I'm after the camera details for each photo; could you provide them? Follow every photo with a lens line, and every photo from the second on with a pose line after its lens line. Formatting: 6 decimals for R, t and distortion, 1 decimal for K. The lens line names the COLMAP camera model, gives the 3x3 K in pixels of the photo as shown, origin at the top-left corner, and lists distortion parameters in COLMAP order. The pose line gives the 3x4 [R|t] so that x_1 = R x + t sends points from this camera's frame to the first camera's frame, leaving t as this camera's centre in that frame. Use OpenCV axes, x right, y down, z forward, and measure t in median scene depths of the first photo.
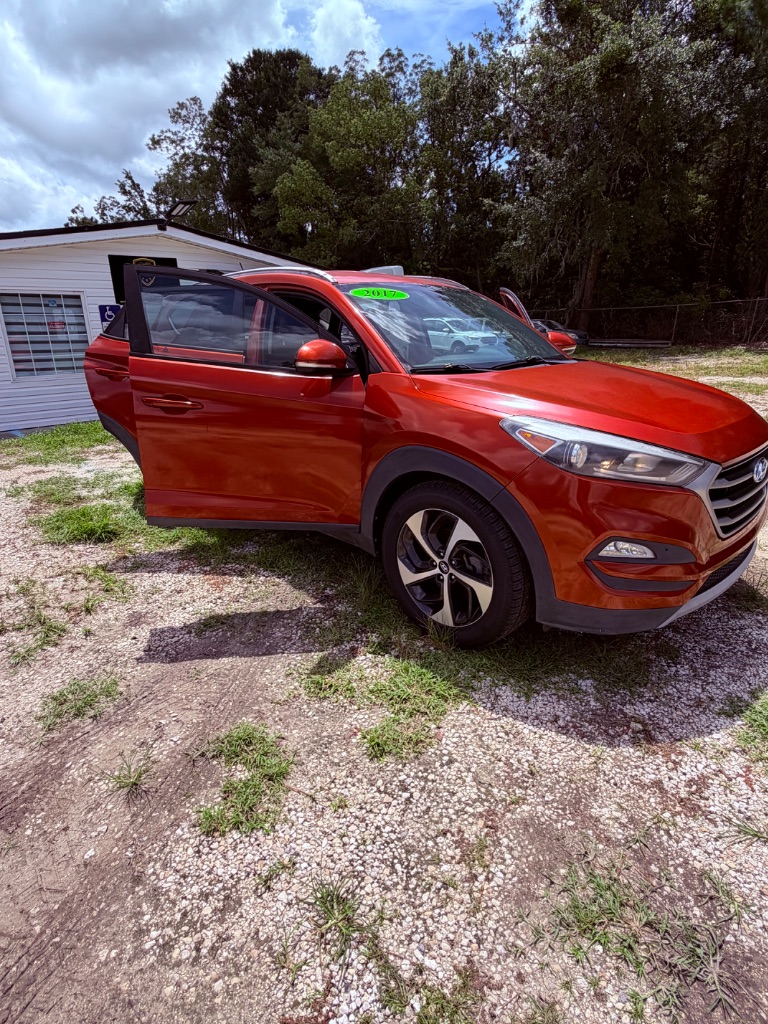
lens RADIAL K [[562.4, 0, 380.9], [0, 562.4, 510.3], [0, 0, 1]] dist [0.003298, -0.003250]
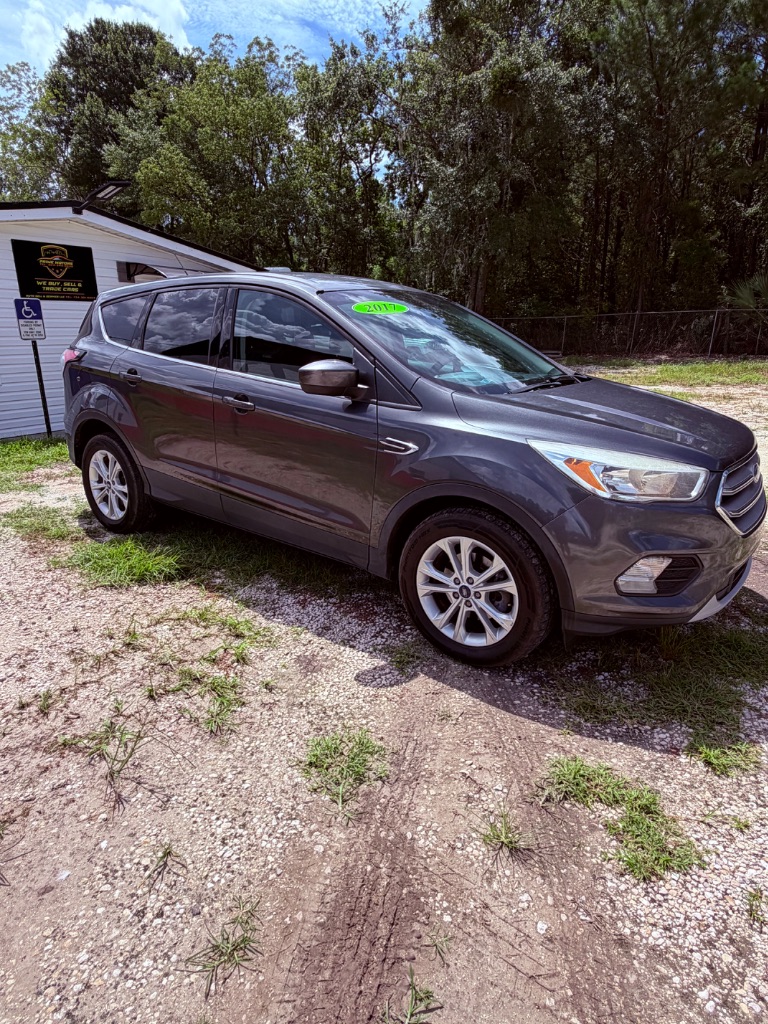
lens RADIAL K [[609.4, 0, 380.4], [0, 609.4, 509.1], [0, 0, 1]] dist [0.001825, -0.001753]
pose [[0.973112, -0.047500, 0.225383, -0.233448], [0.055492, 0.998031, -0.029253, -0.003182], [-0.223550, 0.040974, 0.973831, 0.030827]]
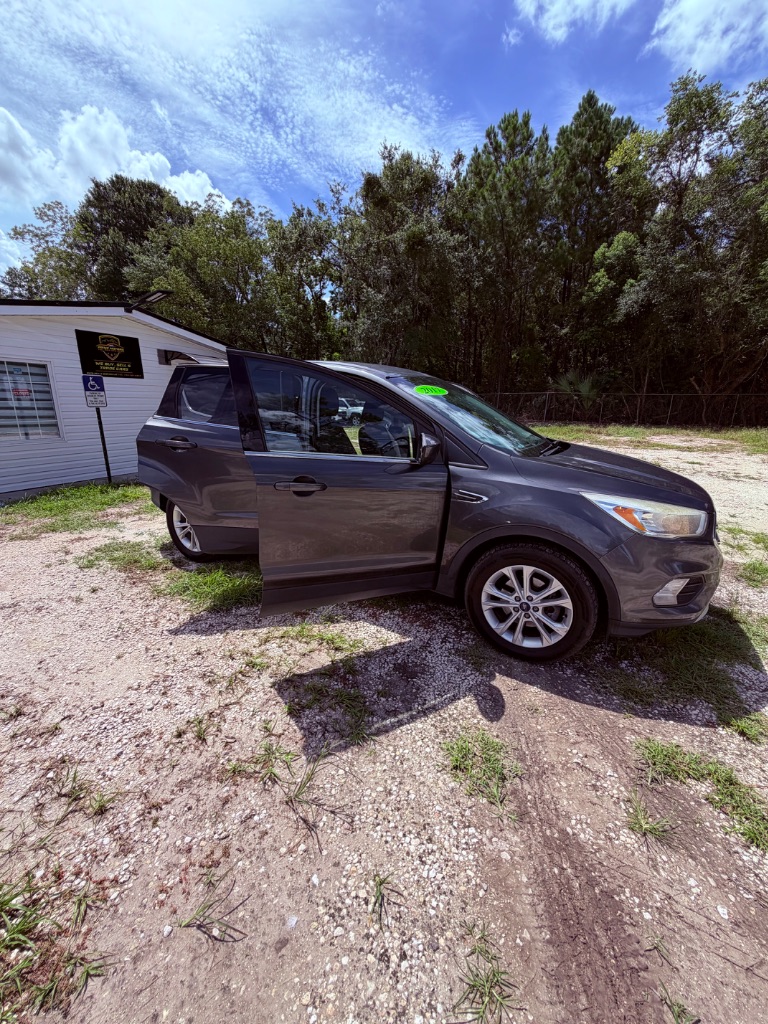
lens RADIAL K [[412.3, 0, 382.5], [0, 412.3, 509.4], [0, 0, 1]] dist [-0.001266, 0.000495]
pose [[0.928290, -0.062320, 0.366598, -0.329842], [0.086172, 0.995072, -0.049044, -0.034061], [-0.361735, 0.077118, 0.929086, 0.117234]]
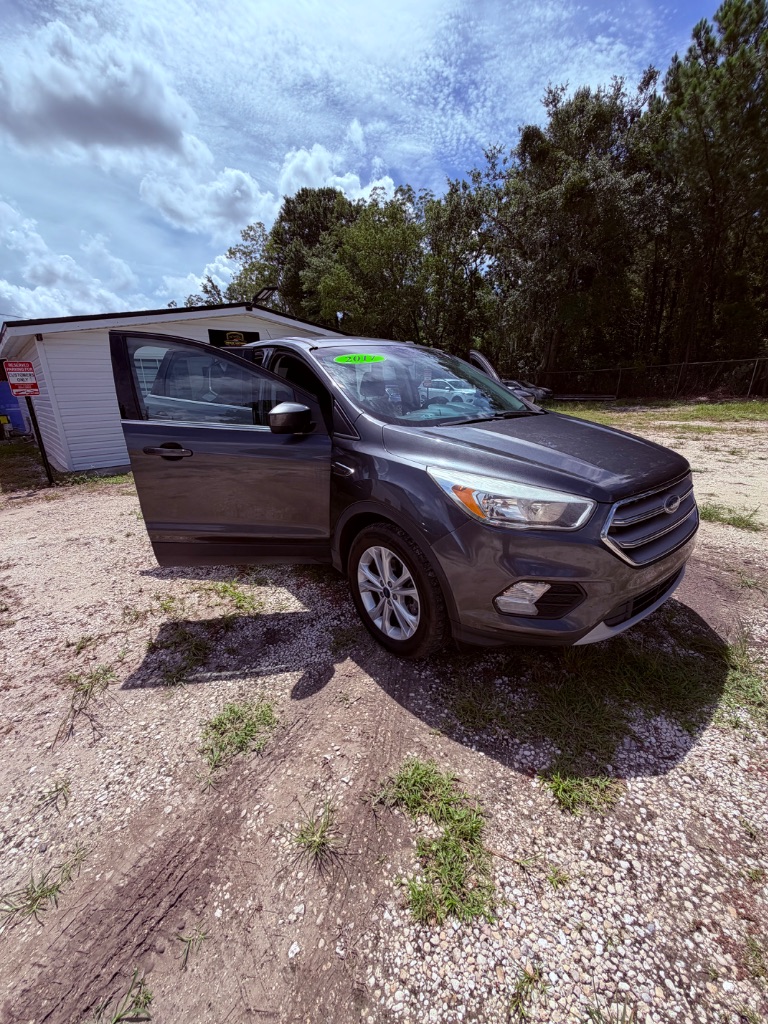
lens RADIAL K [[412.3, 0, 382.7], [0, 412.3, 509.0], [0, 0, 1]] dist [-0.001266, 0.000495]
pose [[0.999917, -0.002322, -0.012640, -0.092259], [0.001950, 0.999567, -0.029355, -0.013690], [0.012702, 0.029328, 0.999489, 0.085375]]
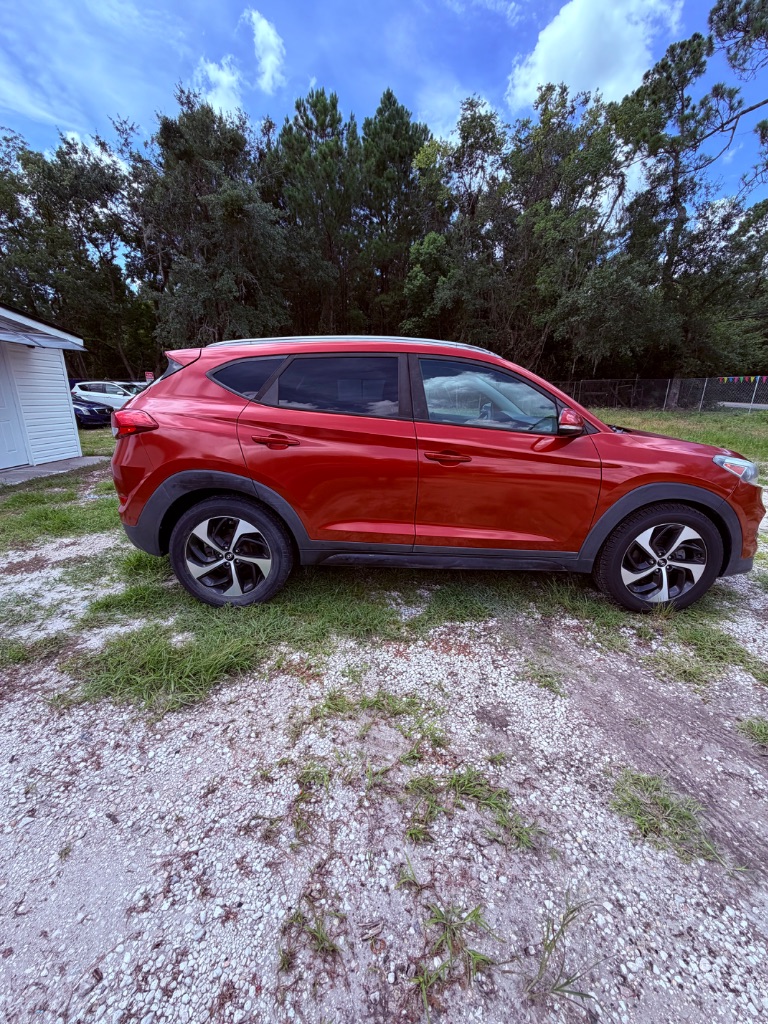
lens RADIAL K [[412.3, 0, 383.6], [0, 412.3, 508.7], [0, 0, 1]] dist [-0.001266, 0.000495]
pose [[0.698014, -0.171722, 0.695189, -0.420673], [0.201261, 0.978733, 0.039682, -0.084403], [-0.687219, 0.112216, 0.717731, 0.272195]]
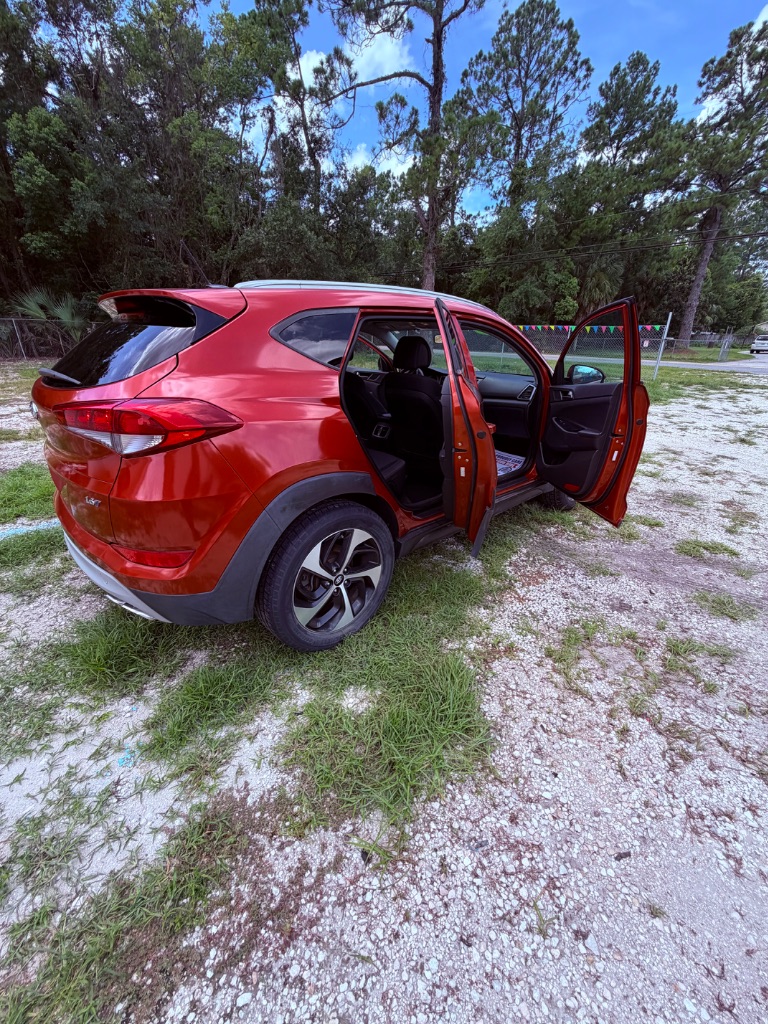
lens RADIAL K [[412.3, 0, 388.5], [0, 412.3, 509.9], [0, 0, 1]] dist [-0.001266, 0.000495]
pose [[0.012695, -0.366653, 0.930271, -0.521537], [0.302915, 0.888039, 0.345874, -0.194850], [-0.952933, 0.277402, 0.122338, 0.579007]]
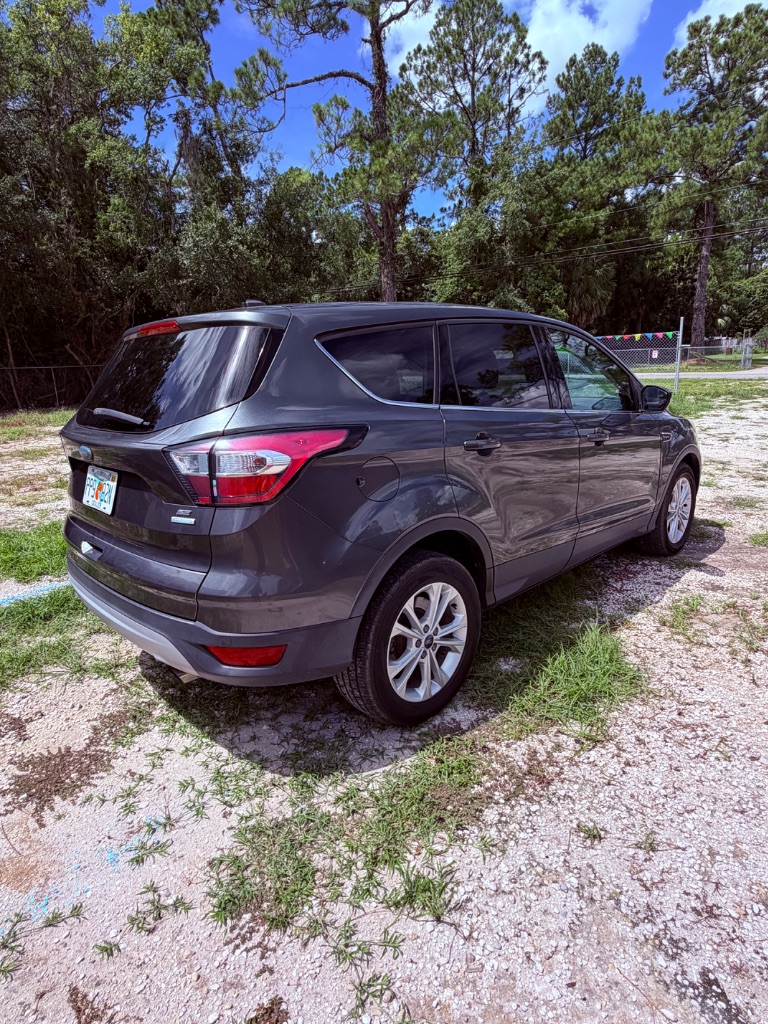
lens RADIAL K [[562.4, 0, 391.7], [0, 562.4, 507.0], [0, 0, 1]] dist [0.003298, -0.003250]
pose [[-0.090462, -0.221859, 0.970873, -0.679496], [0.357645, 0.902602, 0.239582, -0.228234], [-0.929466, 0.368901, -0.002305, 0.708348]]
